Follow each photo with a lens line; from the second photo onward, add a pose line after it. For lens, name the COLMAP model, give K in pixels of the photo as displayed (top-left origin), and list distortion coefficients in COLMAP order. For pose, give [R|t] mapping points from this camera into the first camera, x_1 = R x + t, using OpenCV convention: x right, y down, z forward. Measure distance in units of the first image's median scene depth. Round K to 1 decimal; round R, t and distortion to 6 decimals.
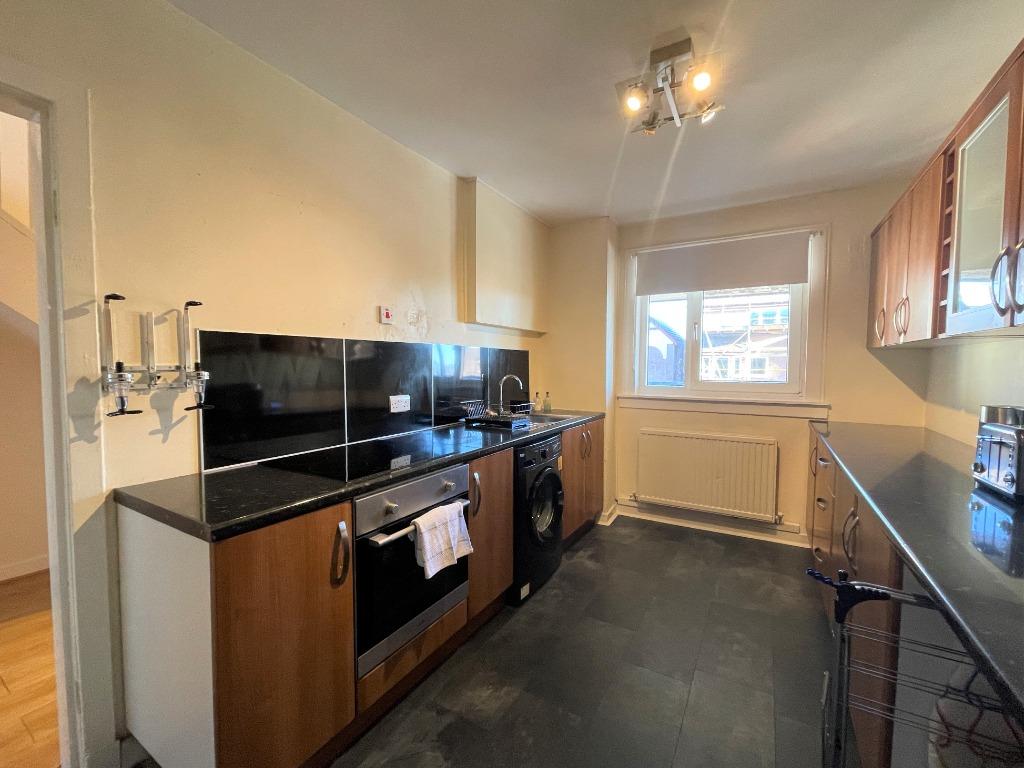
lens RADIAL K [[417.8, 0, 512.0], [0, 417.8, 384.0], [0, 0, 1]] dist [-0.001746, -0.000537]
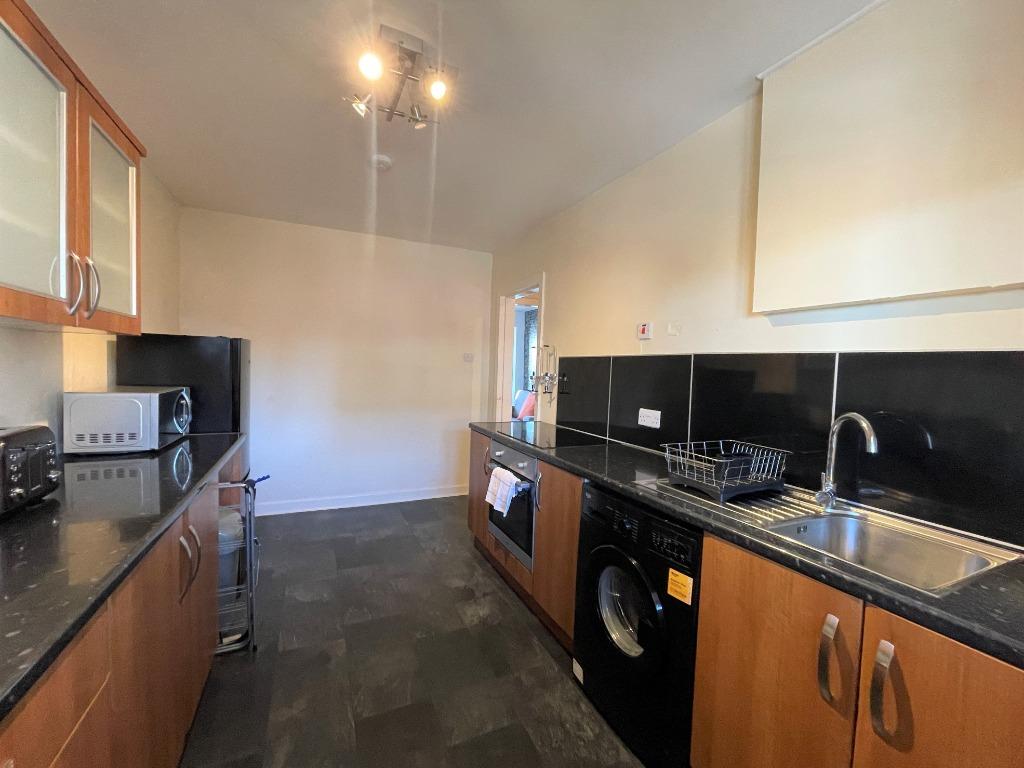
lens RADIAL K [[417.8, 0, 512.0], [0, 417.8, 384.0], [0, 0, 1]] dist [-0.001746, -0.000537]
pose [[-0.560904, 0.007963, -0.827842, 0.984519], [-0.075821, 0.995257, 0.060945, -0.093030], [0.824401, 0.096953, -0.557640, 1.738442]]
